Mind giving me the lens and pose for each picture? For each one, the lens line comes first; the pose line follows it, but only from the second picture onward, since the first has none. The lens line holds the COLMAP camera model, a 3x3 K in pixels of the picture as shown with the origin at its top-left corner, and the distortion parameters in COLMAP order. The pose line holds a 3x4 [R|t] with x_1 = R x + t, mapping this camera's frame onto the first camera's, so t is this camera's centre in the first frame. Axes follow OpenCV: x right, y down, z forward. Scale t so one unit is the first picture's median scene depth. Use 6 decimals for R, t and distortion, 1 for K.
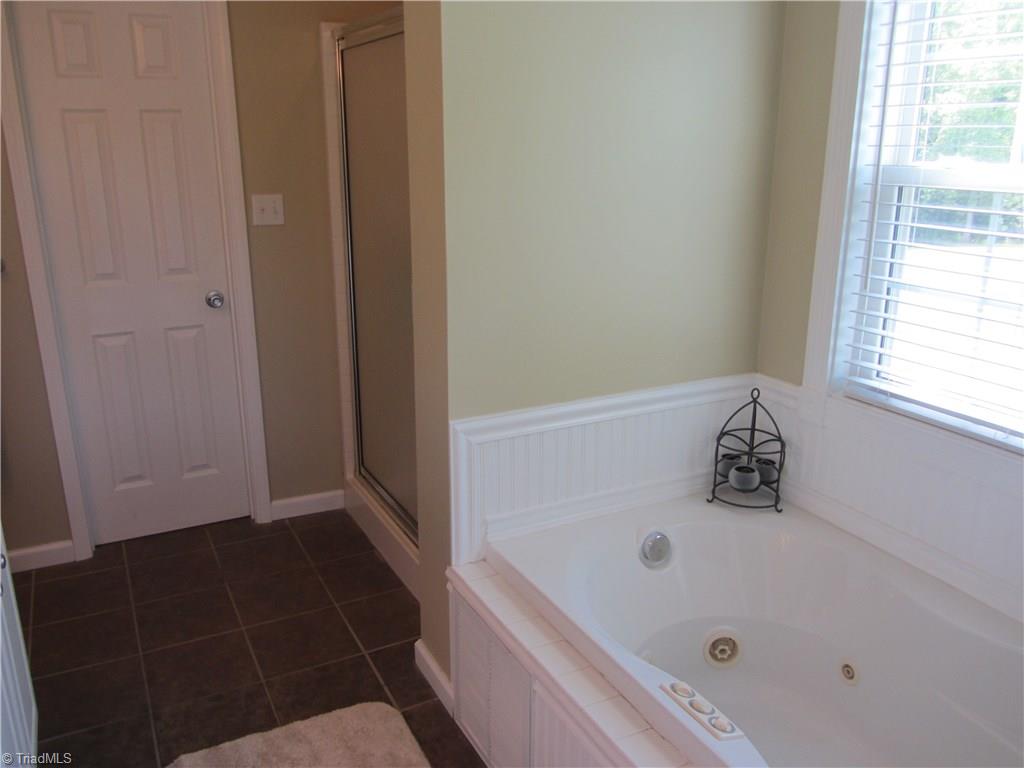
lens RADIAL K [[835.3, 0, 512.0], [0, 835.3, 384.0], [0, 0, 1]] dist [-0.015862, 0.000205]
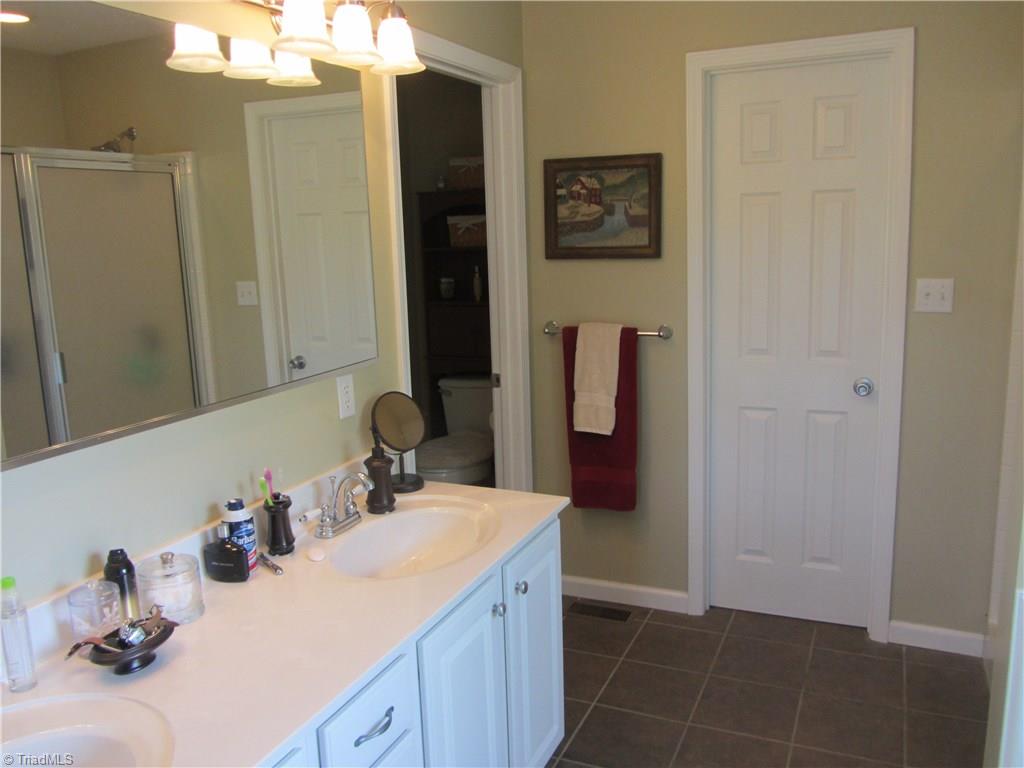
lens RADIAL K [[854.1, 0, 516.4], [0, 854.1, 387.3], [0, 0, 1]] dist [-0.035015, 0.009647]
pose [[0.628147, 0.126201, -0.767792, 0.129689], [-0.191457, 0.981490, 0.004692, -0.032048], [0.754172, 0.144052, 0.640682, 0.102231]]
